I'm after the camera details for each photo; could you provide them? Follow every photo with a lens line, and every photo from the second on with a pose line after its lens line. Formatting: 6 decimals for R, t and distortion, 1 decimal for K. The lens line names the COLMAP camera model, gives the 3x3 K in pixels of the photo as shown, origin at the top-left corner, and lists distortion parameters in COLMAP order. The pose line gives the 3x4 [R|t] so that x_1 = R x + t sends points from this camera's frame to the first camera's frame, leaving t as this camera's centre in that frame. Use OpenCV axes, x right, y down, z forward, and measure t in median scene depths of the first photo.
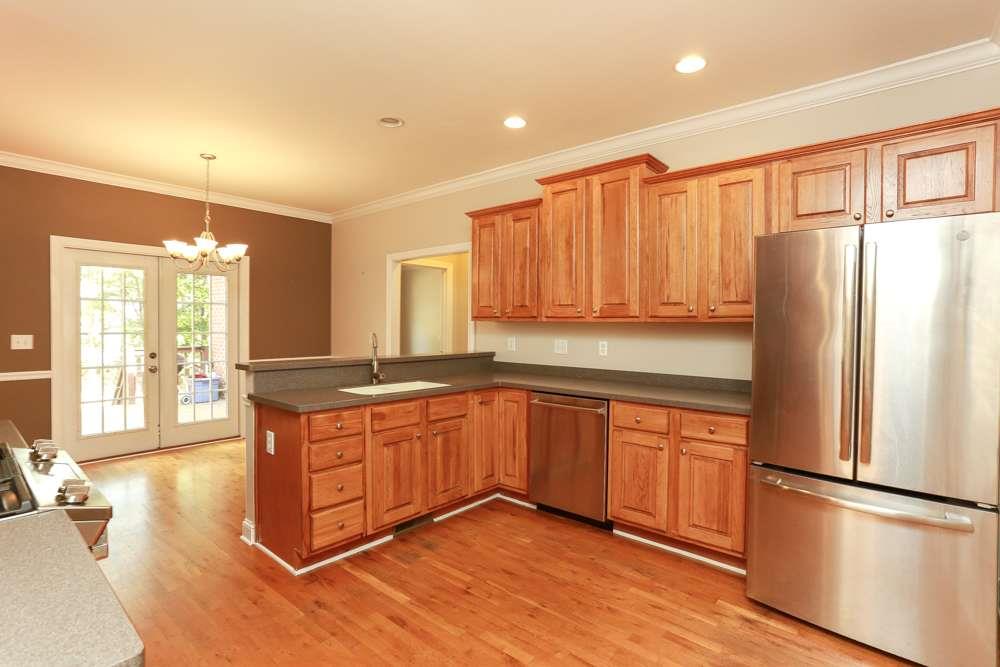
lens RADIAL K [[488.3, 0, 498.7], [0, 488.3, 327.4], [0, 0, 1]] dist [-0.017491, 0.011494]
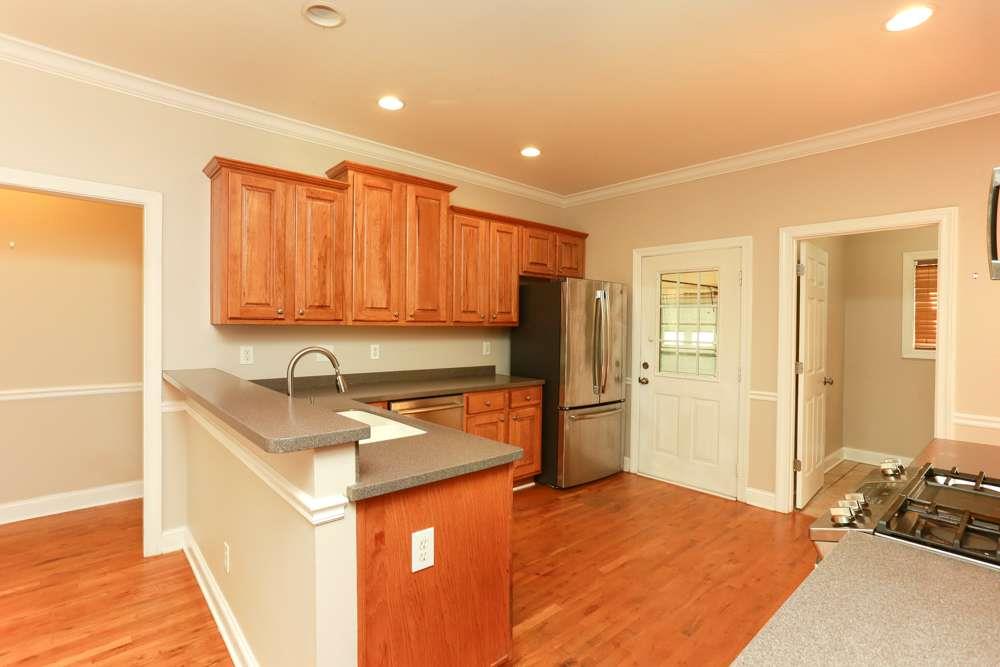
lens RADIAL K [[488.3, 0, 498.7], [0, 488.3, 335.0], [0, 0, 1]] dist [-0.017491, 0.011494]
pose [[0.137309, -0.021083, 0.990304, -0.823772], [0.006652, 0.999771, 0.020362, -0.011964], [-0.990506, 0.003792, 0.137417, 0.679783]]
